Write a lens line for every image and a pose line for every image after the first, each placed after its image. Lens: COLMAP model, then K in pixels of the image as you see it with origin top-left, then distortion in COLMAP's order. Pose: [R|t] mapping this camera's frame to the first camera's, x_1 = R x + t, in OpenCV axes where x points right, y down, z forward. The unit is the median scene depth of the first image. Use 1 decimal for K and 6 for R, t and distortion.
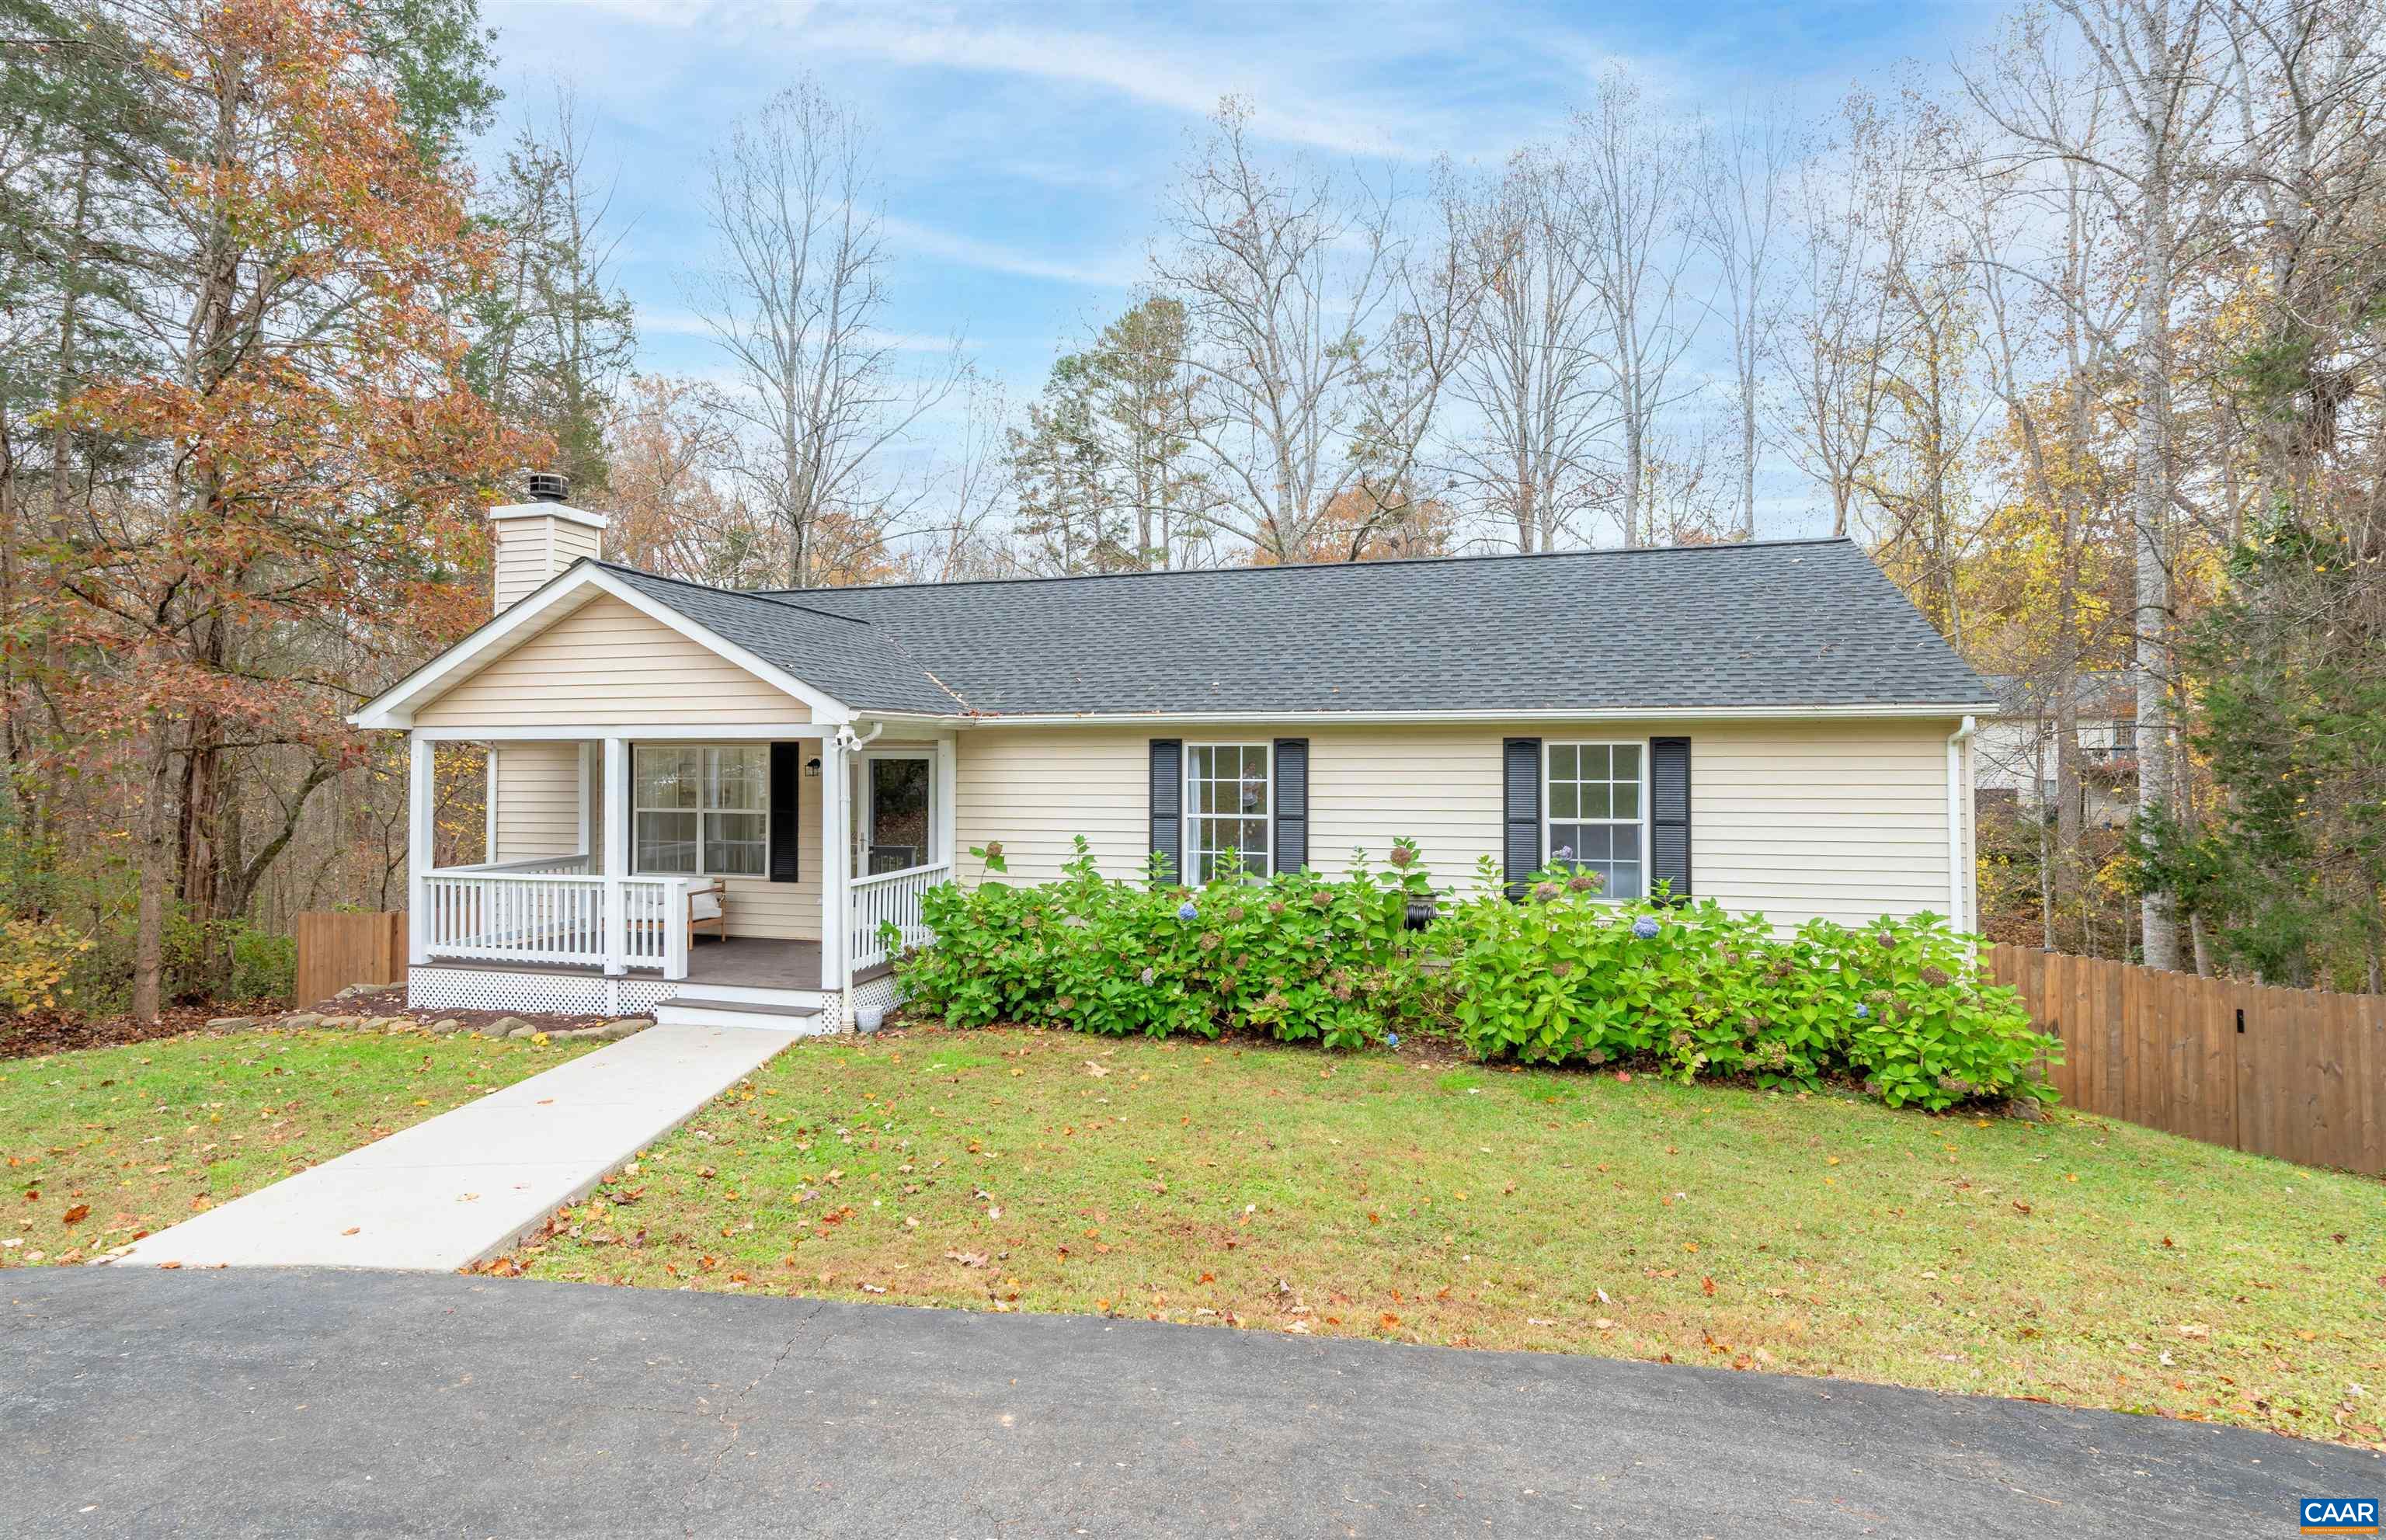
lens RADIAL K [[1200.9, 0, 1193.0], [0, 1200.9, 770.0], [0, 0, 1]] dist [0.000088, -0.000627]
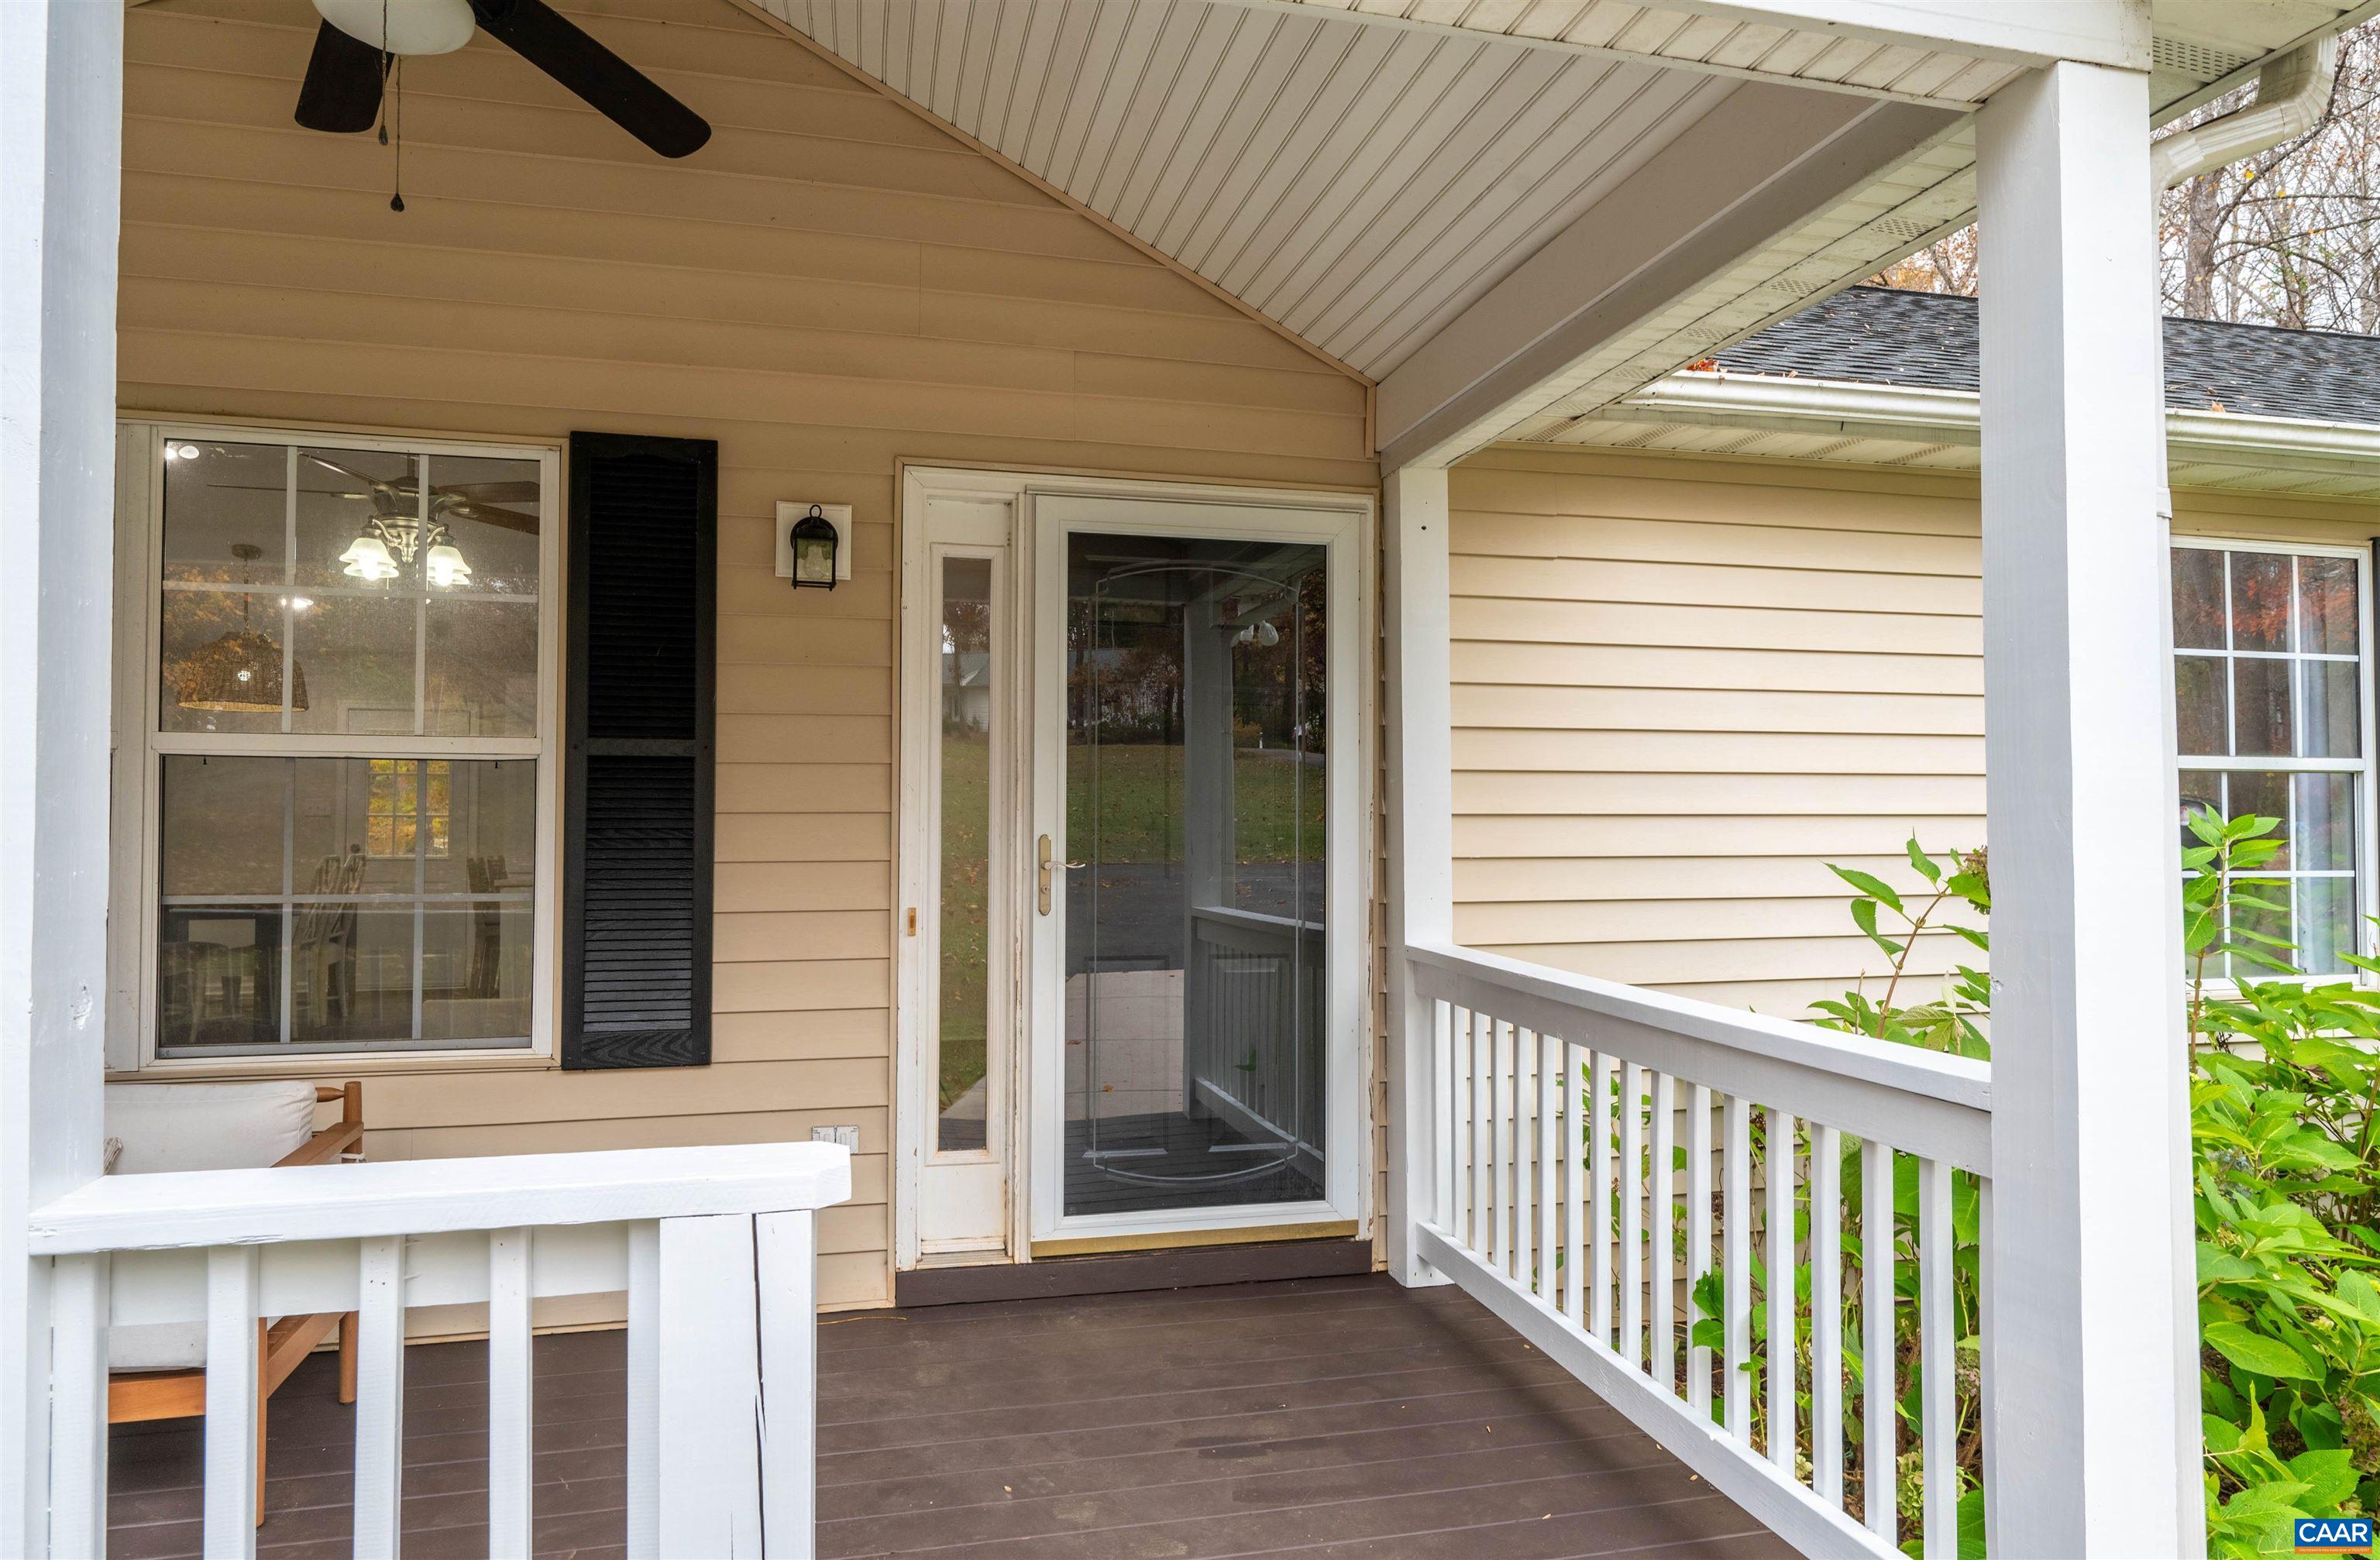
lens RADIAL K [[1481.7, 0, 1194.5], [0, 1481.7, 767.6], [0, 0, 1]] dist [-0.003538, -0.000118]
pose [[0.871476, 0.013887, 0.490242, -0.468387], [0.005760, 0.999240, -0.038544, 0.060576], [-0.490405, 0.036414, 0.870733, 0.870904]]
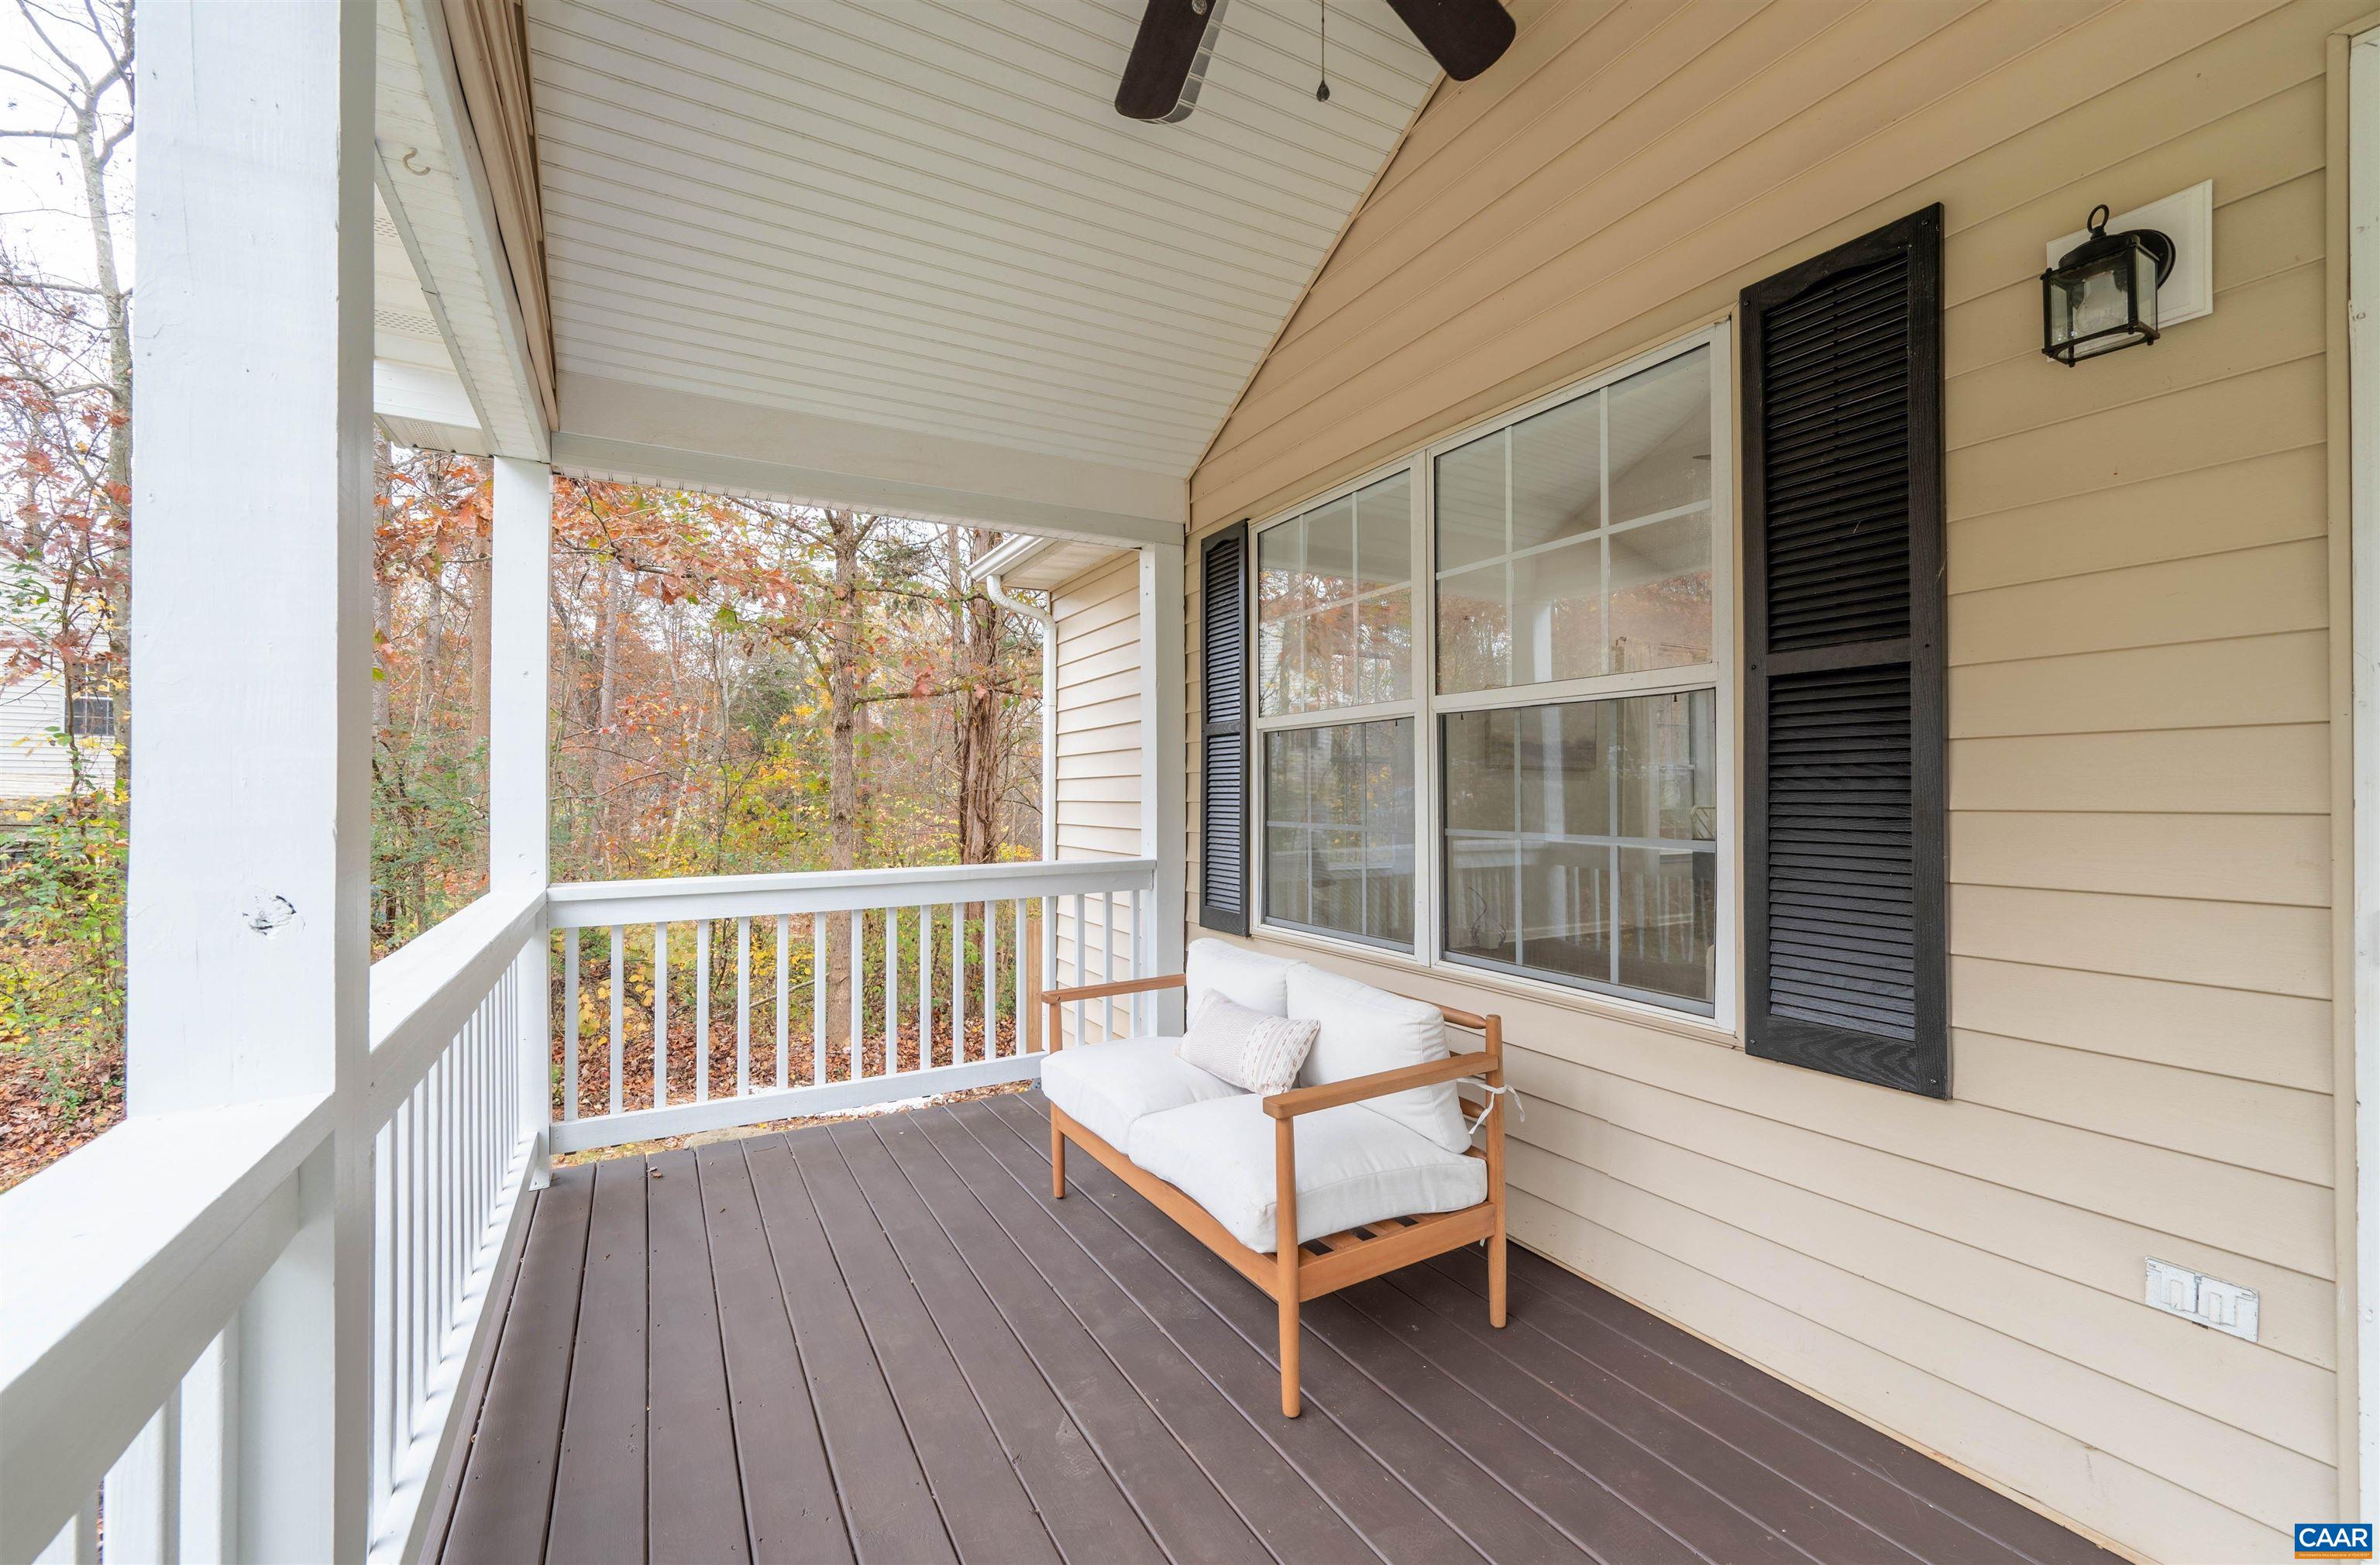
lens RADIAL K [[954.7, 0, 1190.0], [0, 954.7, 786.5], [0, 0, 1]] dist [-0.000328, -0.000055]
pose [[0.709086, -0.011157, -0.705034, -0.377684], [0.005904, 0.999934, -0.009887, 0.065432], [0.705098, 0.002848, 0.709105, 1.025906]]
